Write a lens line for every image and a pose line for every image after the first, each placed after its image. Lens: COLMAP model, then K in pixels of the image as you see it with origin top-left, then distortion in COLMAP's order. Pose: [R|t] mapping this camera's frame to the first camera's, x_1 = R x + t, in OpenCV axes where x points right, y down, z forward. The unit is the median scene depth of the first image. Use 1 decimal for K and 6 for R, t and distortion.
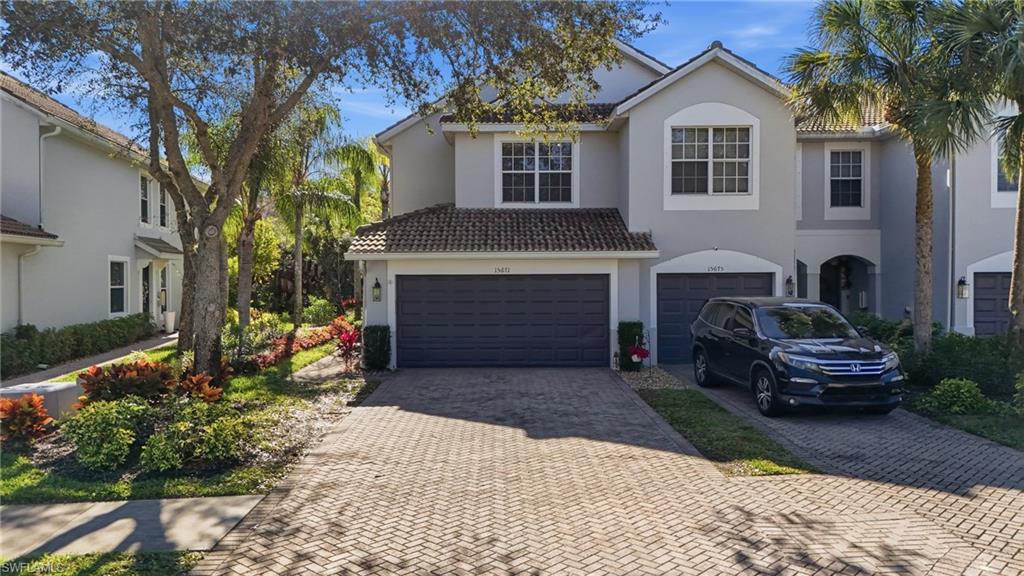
lens RADIAL K [[743.0, 0, 512.0], [0, 743.0, 288.0], [0, 0, 1]] dist [0.034958, -0.006965]
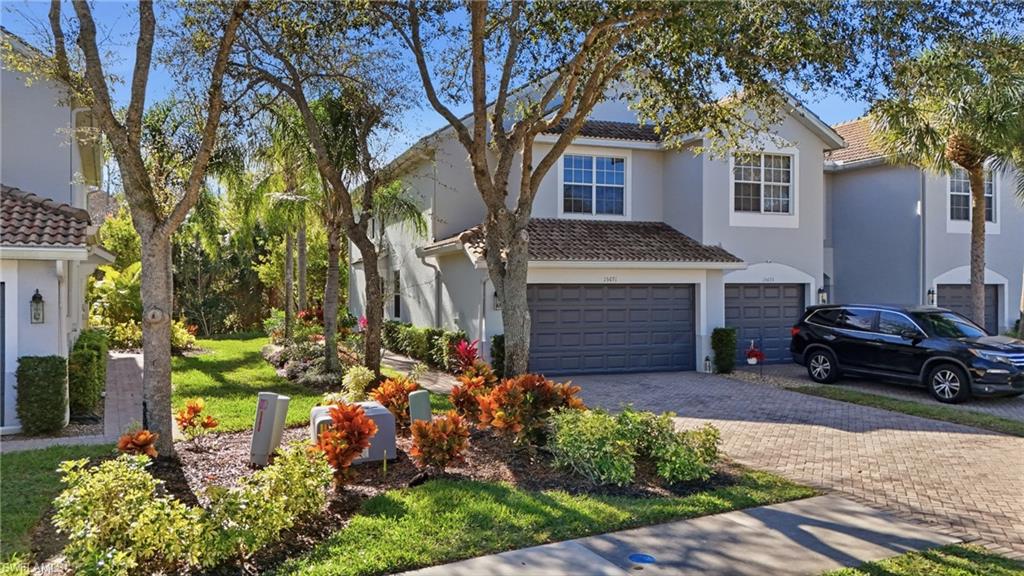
lens RADIAL K [[743.0, 0, 512.0], [0, 743.0, 288.0], [0, 0, 1]] dist [0.034958, -0.006965]
pose [[0.937418, 0.003039, 0.348194, -0.482871], [0.002842, 0.999862, -0.016379, 0.004211], [-0.348195, 0.016344, 0.937280, 0.081128]]
